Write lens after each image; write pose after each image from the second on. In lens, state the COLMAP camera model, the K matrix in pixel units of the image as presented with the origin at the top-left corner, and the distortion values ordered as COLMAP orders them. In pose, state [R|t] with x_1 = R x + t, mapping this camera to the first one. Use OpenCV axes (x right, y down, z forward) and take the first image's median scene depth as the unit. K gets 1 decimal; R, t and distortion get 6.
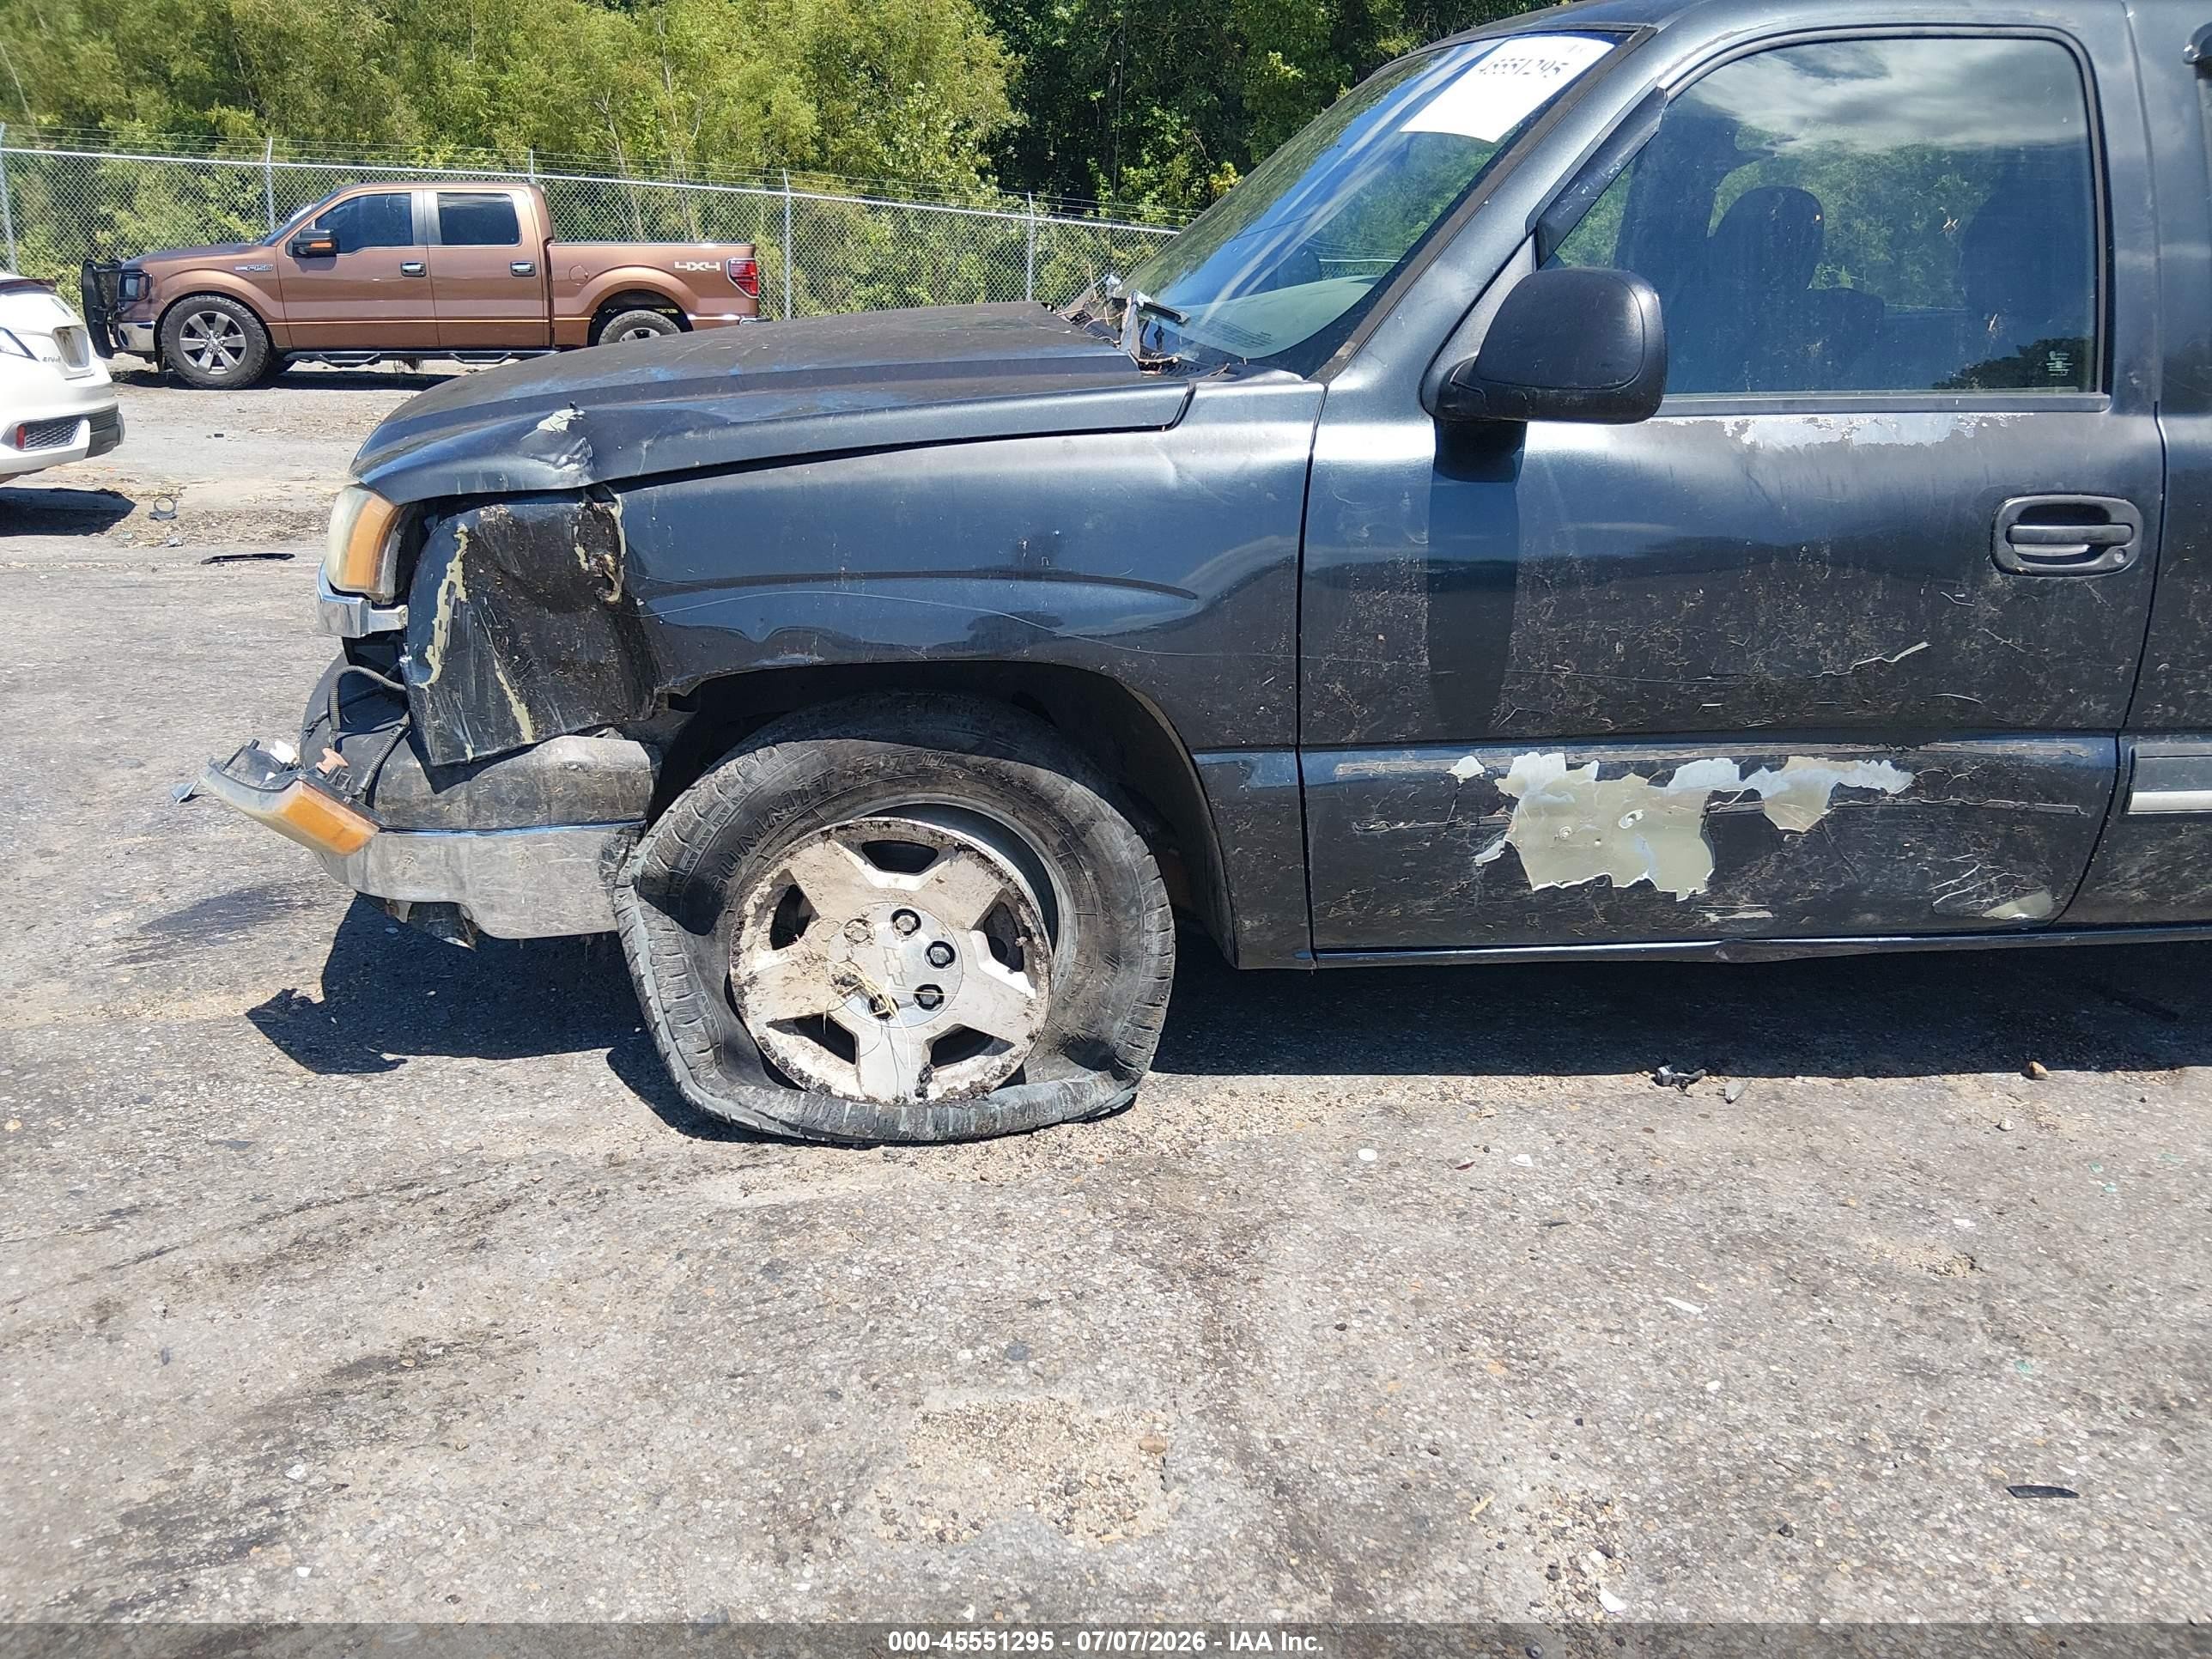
lens RADIAL K [[1686.4, 0, 1096.7], [0, 1686.4, 817.0], [0, 0, 1]] dist [0.120562, -0.217476]
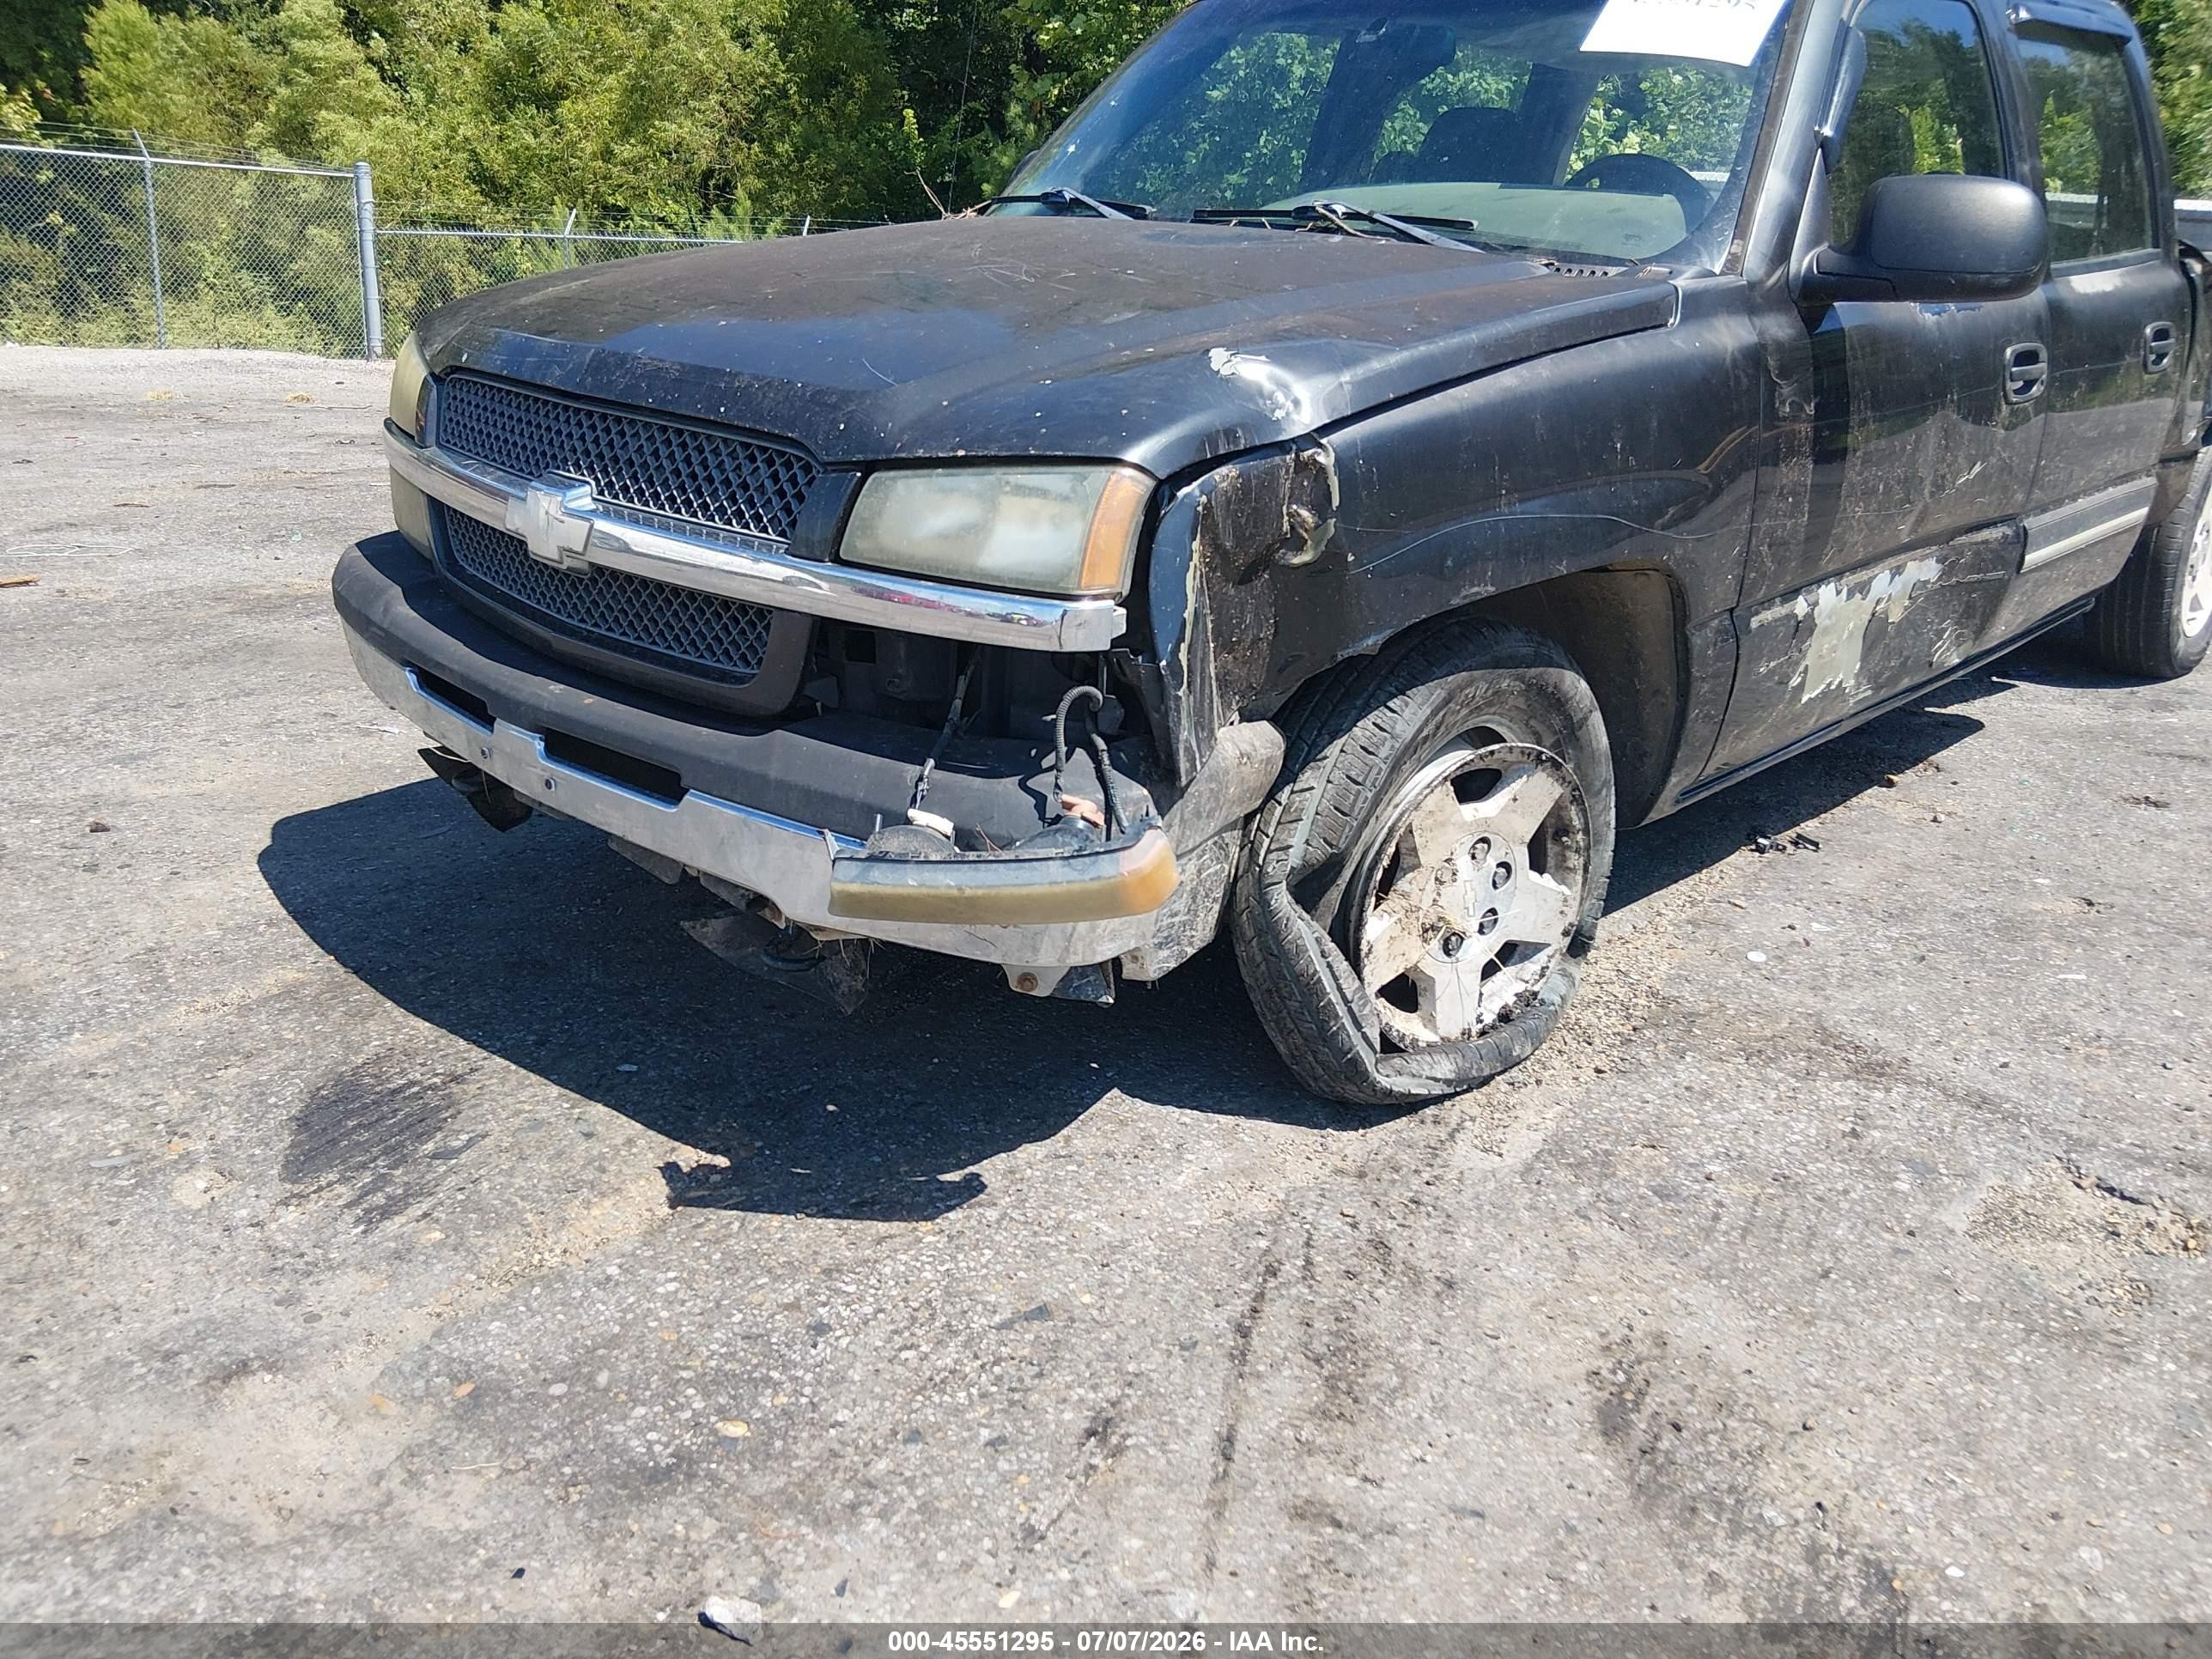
lens RADIAL K [[1685.1, 0, 1115.6], [0, 1685.1, 816.3], [0, 0, 1]] dist [0.142887, -0.237567]
pose [[0.774754, -0.221244, 0.592290, -0.858308], [0.197692, 0.974576, 0.105450, -0.103485], [-0.600561, 0.035393, 0.798795, 0.337211]]
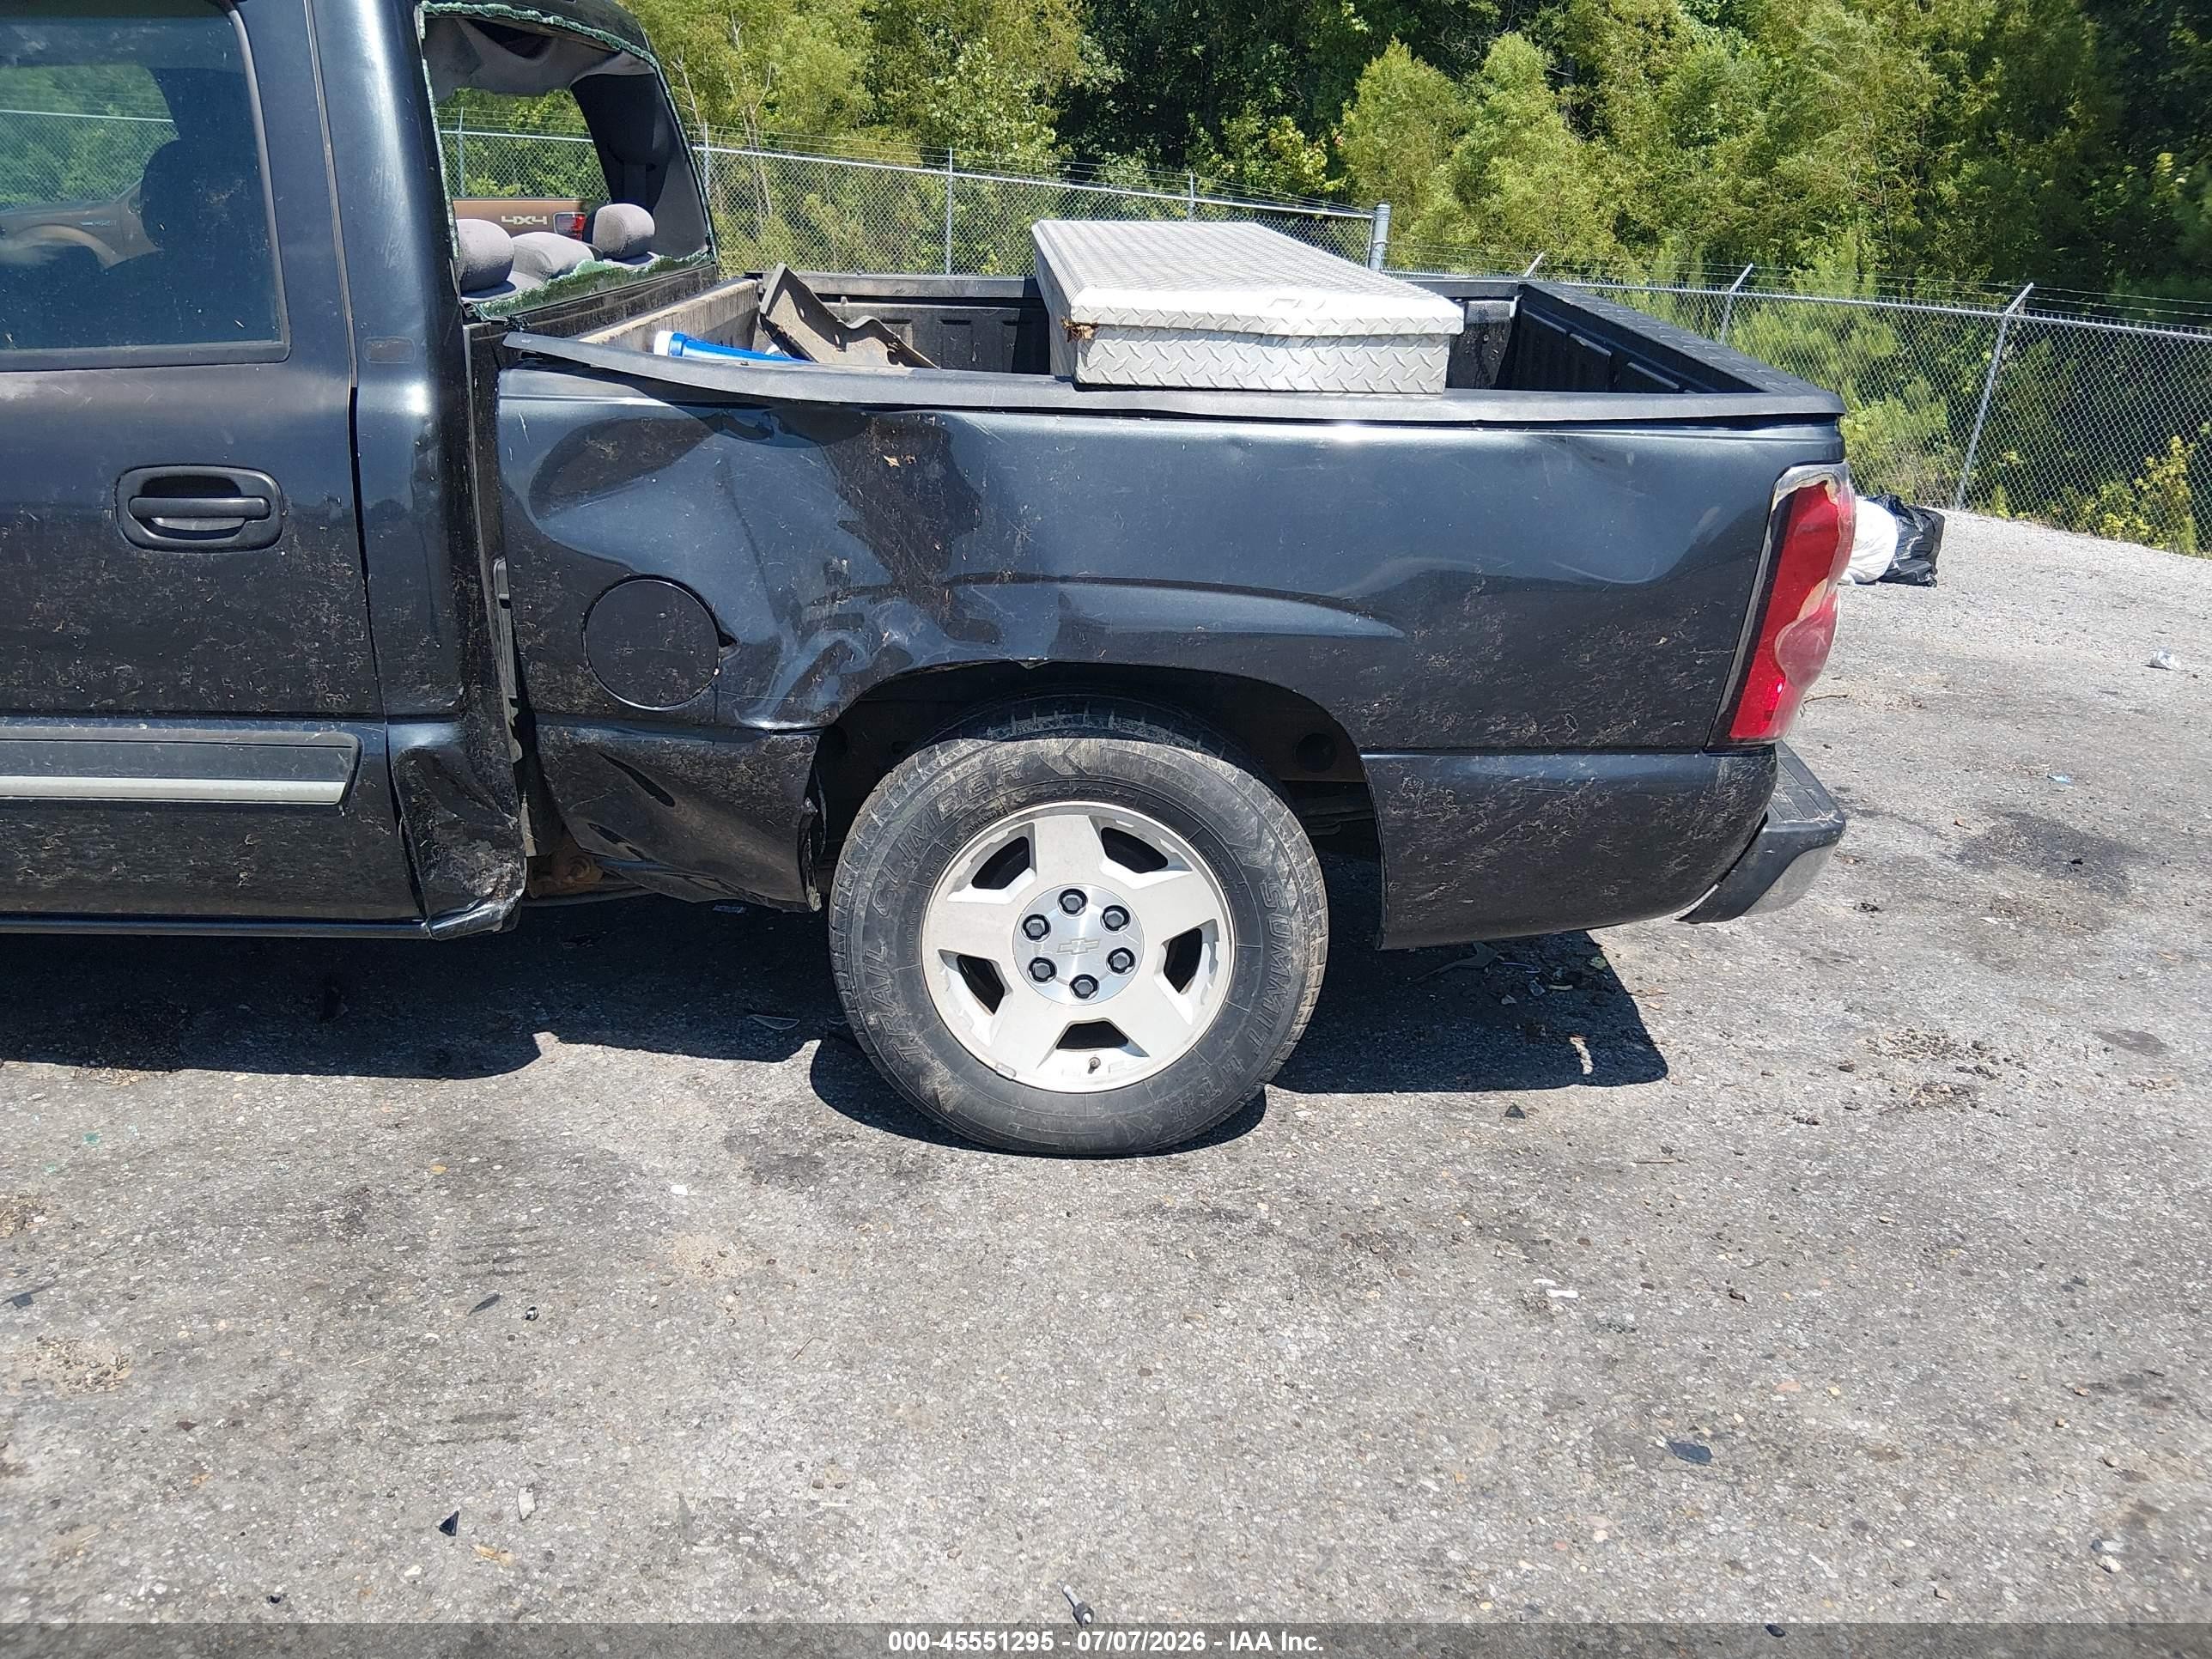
lens RADIAL K [[1686.4, 0, 1096.7], [0, 1686.4, 817.0], [0, 0, 1]] dist [0.120562, -0.217476]
pose [[0.992948, 0.045664, -0.109407, 1.493706], [-0.043296, 0.998776, 0.023931, -0.045502], [0.110366, -0.019025, 0.993709, 0.137615]]
